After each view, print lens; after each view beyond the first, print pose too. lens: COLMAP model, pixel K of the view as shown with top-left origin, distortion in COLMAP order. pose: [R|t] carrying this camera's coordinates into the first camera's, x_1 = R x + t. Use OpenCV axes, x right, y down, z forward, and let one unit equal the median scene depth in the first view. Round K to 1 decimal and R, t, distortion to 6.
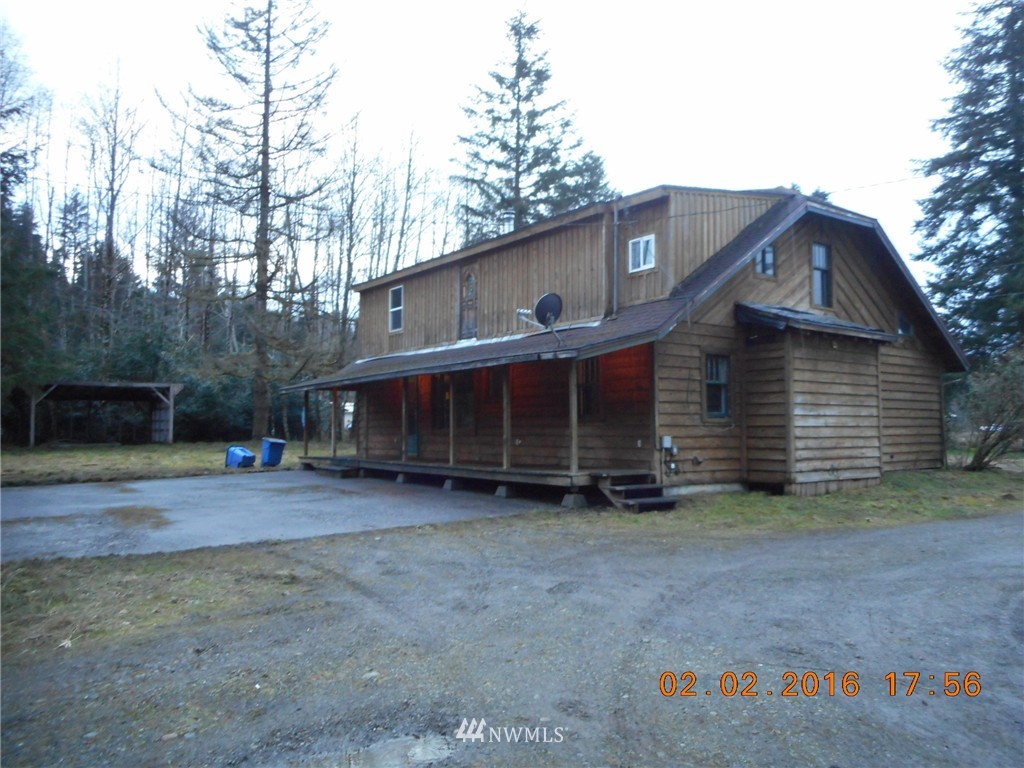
lens RADIAL K [[760.0, 0, 512.0], [0, 760.0, 384.0], [0, 0, 1]] dist [-0.031764, -0.001089]
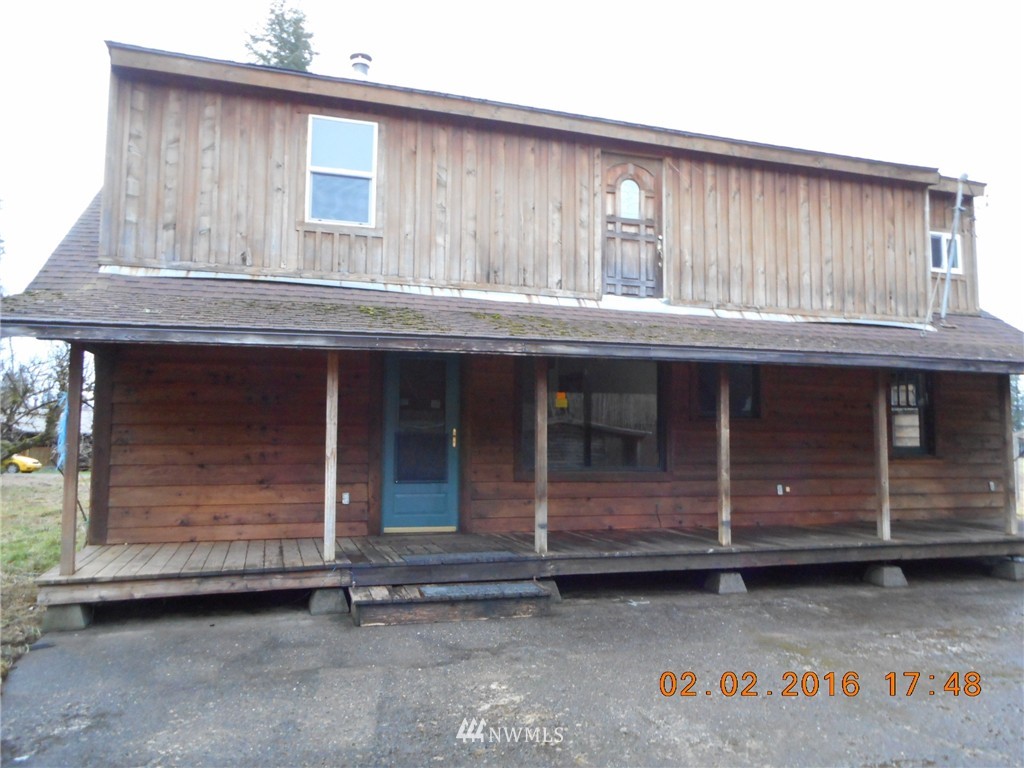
lens RADIAL K [[760.0, 0, 512.0], [0, 760.0, 384.0], [0, 0, 1]] dist [-0.031764, -0.001089]
pose [[0.306559, 0.066596, 0.949519, -0.648912], [-0.056543, 0.997062, -0.051675, 0.033537], [-0.950171, -0.037847, 0.309424, 1.053310]]
